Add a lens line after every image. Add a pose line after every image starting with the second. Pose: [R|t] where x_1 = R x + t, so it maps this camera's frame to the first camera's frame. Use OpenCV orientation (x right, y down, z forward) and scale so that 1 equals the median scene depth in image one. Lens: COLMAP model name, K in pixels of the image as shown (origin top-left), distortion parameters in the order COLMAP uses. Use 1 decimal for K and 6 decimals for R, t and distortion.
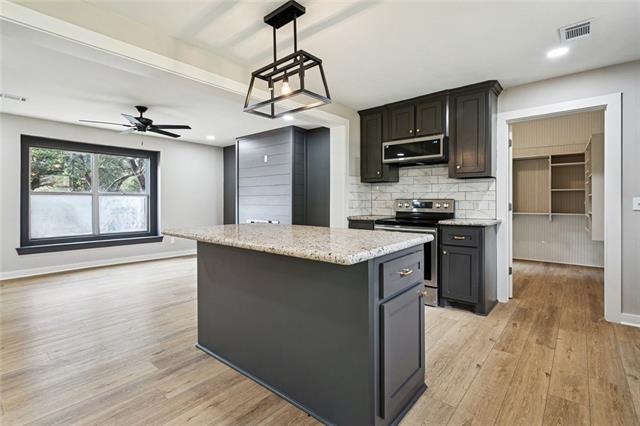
lens RADIAL K [[304.0, 0, 319.4], [0, 304.0, 207.4], [0, 0, 1]] dist [0.001059, 0.001282]
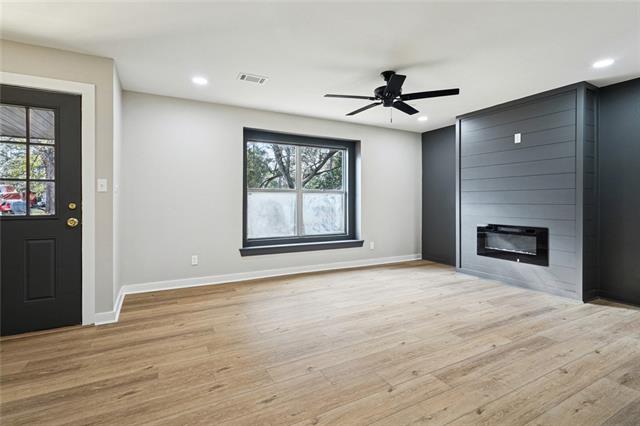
lens RADIAL K [[304.0, 0, 316.3], [0, 304.0, 206.7], [0, 0, 1]] dist [0.001059, 0.001282]
pose [[0.936578, 0.003266, -0.350444, -0.366534], [-0.004651, 0.999984, -0.003110, 0.004424], [0.350429, 0.004543, 0.936578, 0.169600]]
